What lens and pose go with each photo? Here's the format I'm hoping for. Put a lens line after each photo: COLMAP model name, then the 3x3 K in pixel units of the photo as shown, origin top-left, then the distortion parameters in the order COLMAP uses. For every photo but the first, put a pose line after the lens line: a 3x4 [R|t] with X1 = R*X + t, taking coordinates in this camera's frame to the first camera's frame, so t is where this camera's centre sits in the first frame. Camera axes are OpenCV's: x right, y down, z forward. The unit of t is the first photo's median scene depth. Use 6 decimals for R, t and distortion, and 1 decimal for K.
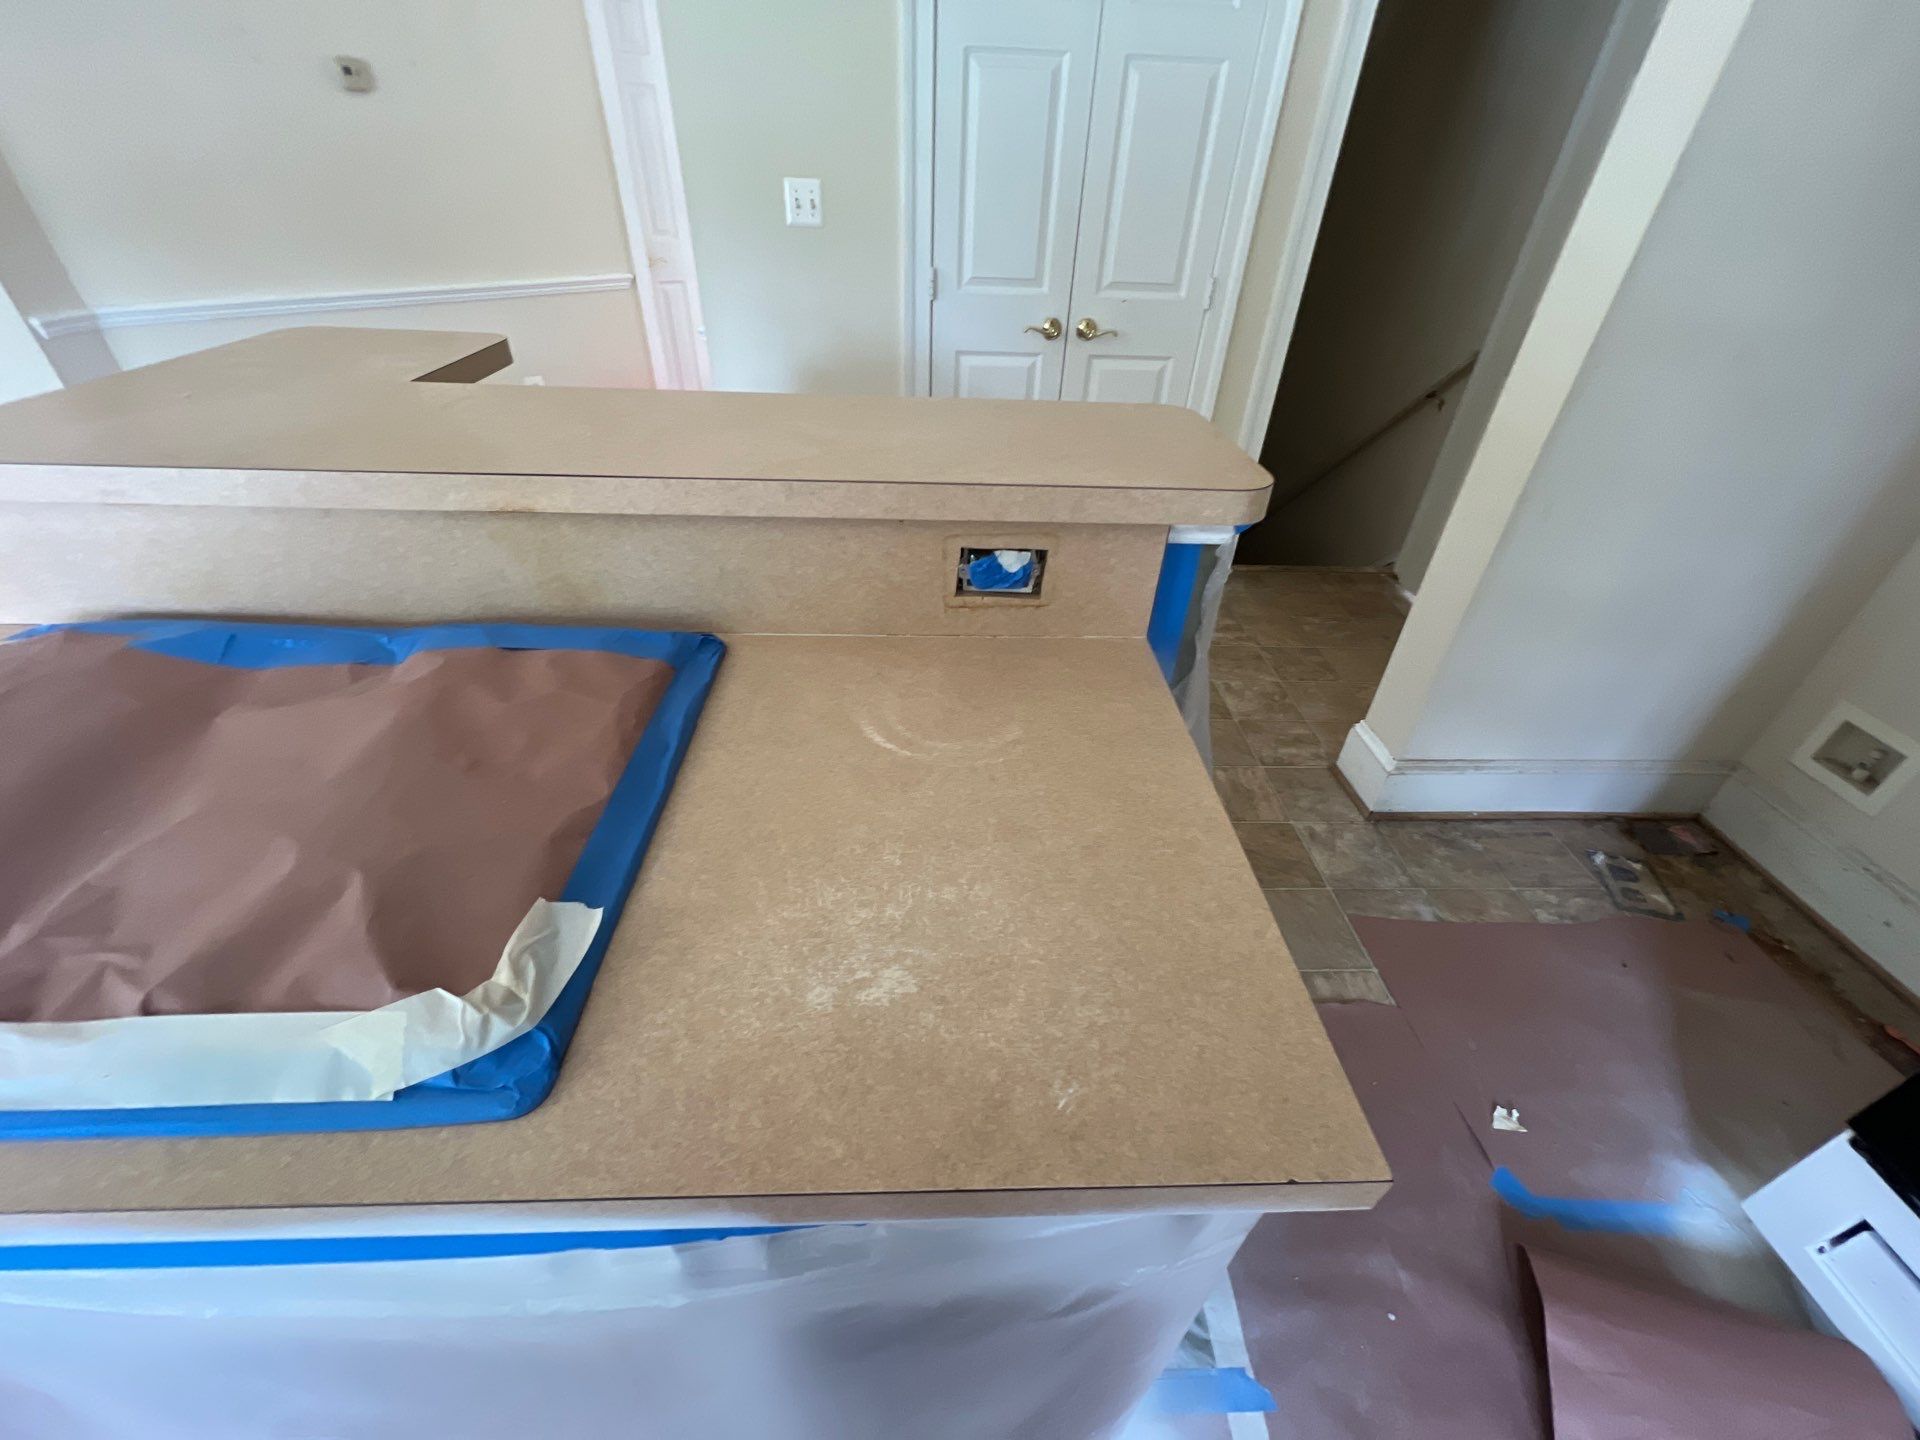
lens RADIAL K [[764.0, 0, 956.5], [0, 764.0, 720.7], [0, 0, 1]] dist [-0.000807, 0.000095]
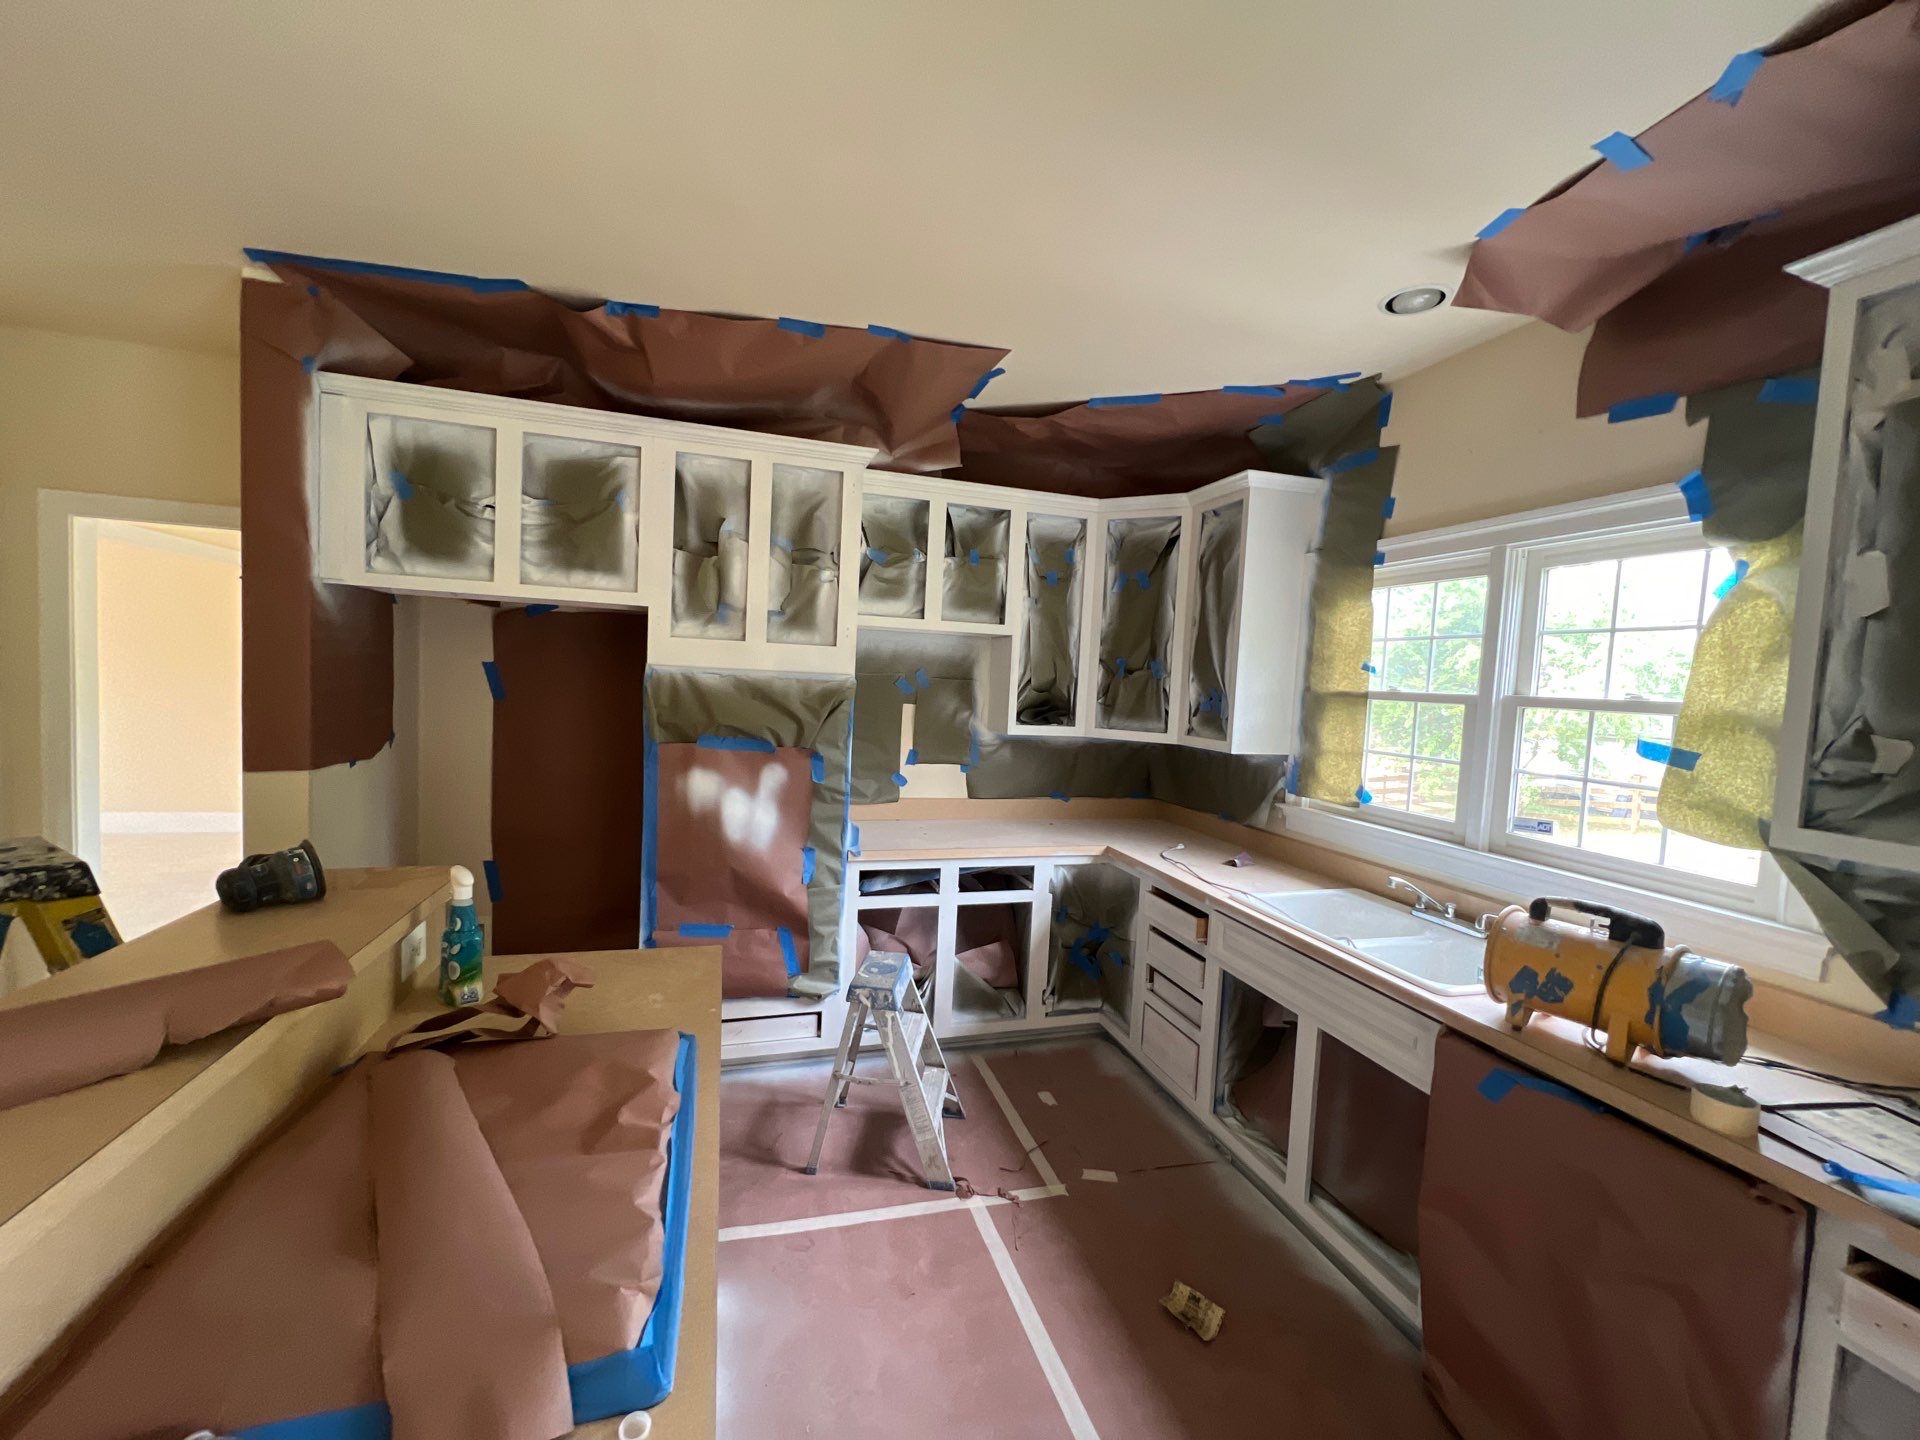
lens RADIAL K [[764.0, 0, 956.2], [0, 764.0, 722.7], [0, 0, 1]] dist [-0.000807, 0.000095]
pose [[-0.255170, -0.100842, 0.961623, -0.795979], [0.522588, 0.822385, 0.224911, -0.153523], [-0.813505, 0.559923, -0.157149, -0.025316]]
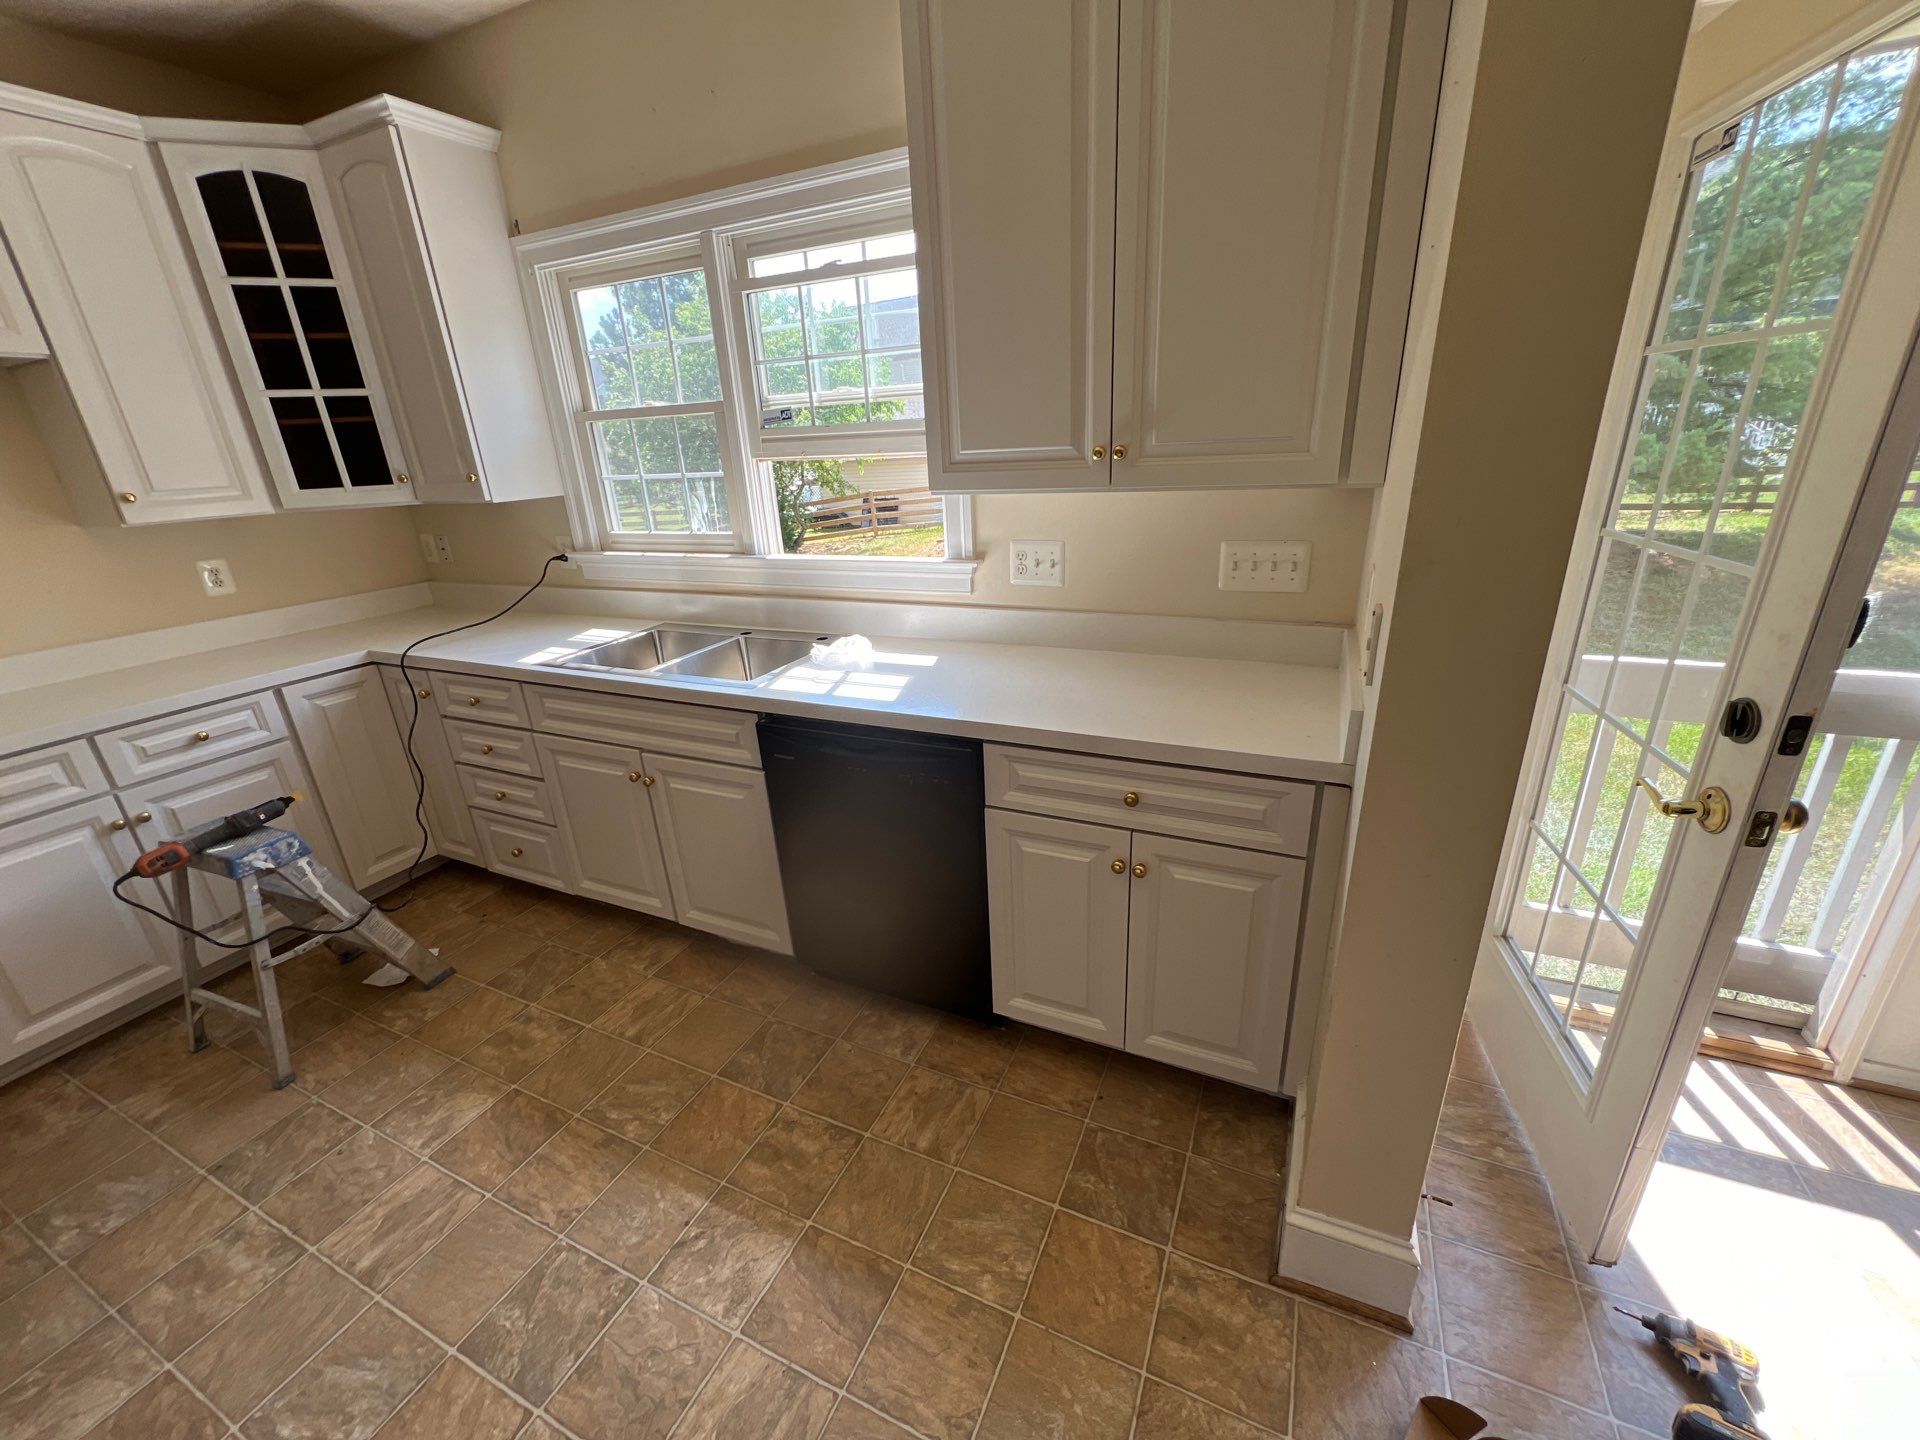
lens RADIAL K [[764.0, 0, 956.6], [0, 764.0, 722.0], [0, 0, 1]] dist [-0.000807, 0.000095]
pose [[-0.891889, -0.146955, 0.427712, -0.772049], [0.282918, 0.556531, 0.781173, -0.055060], [-0.352833, 0.817727, -0.454788, -0.066194]]
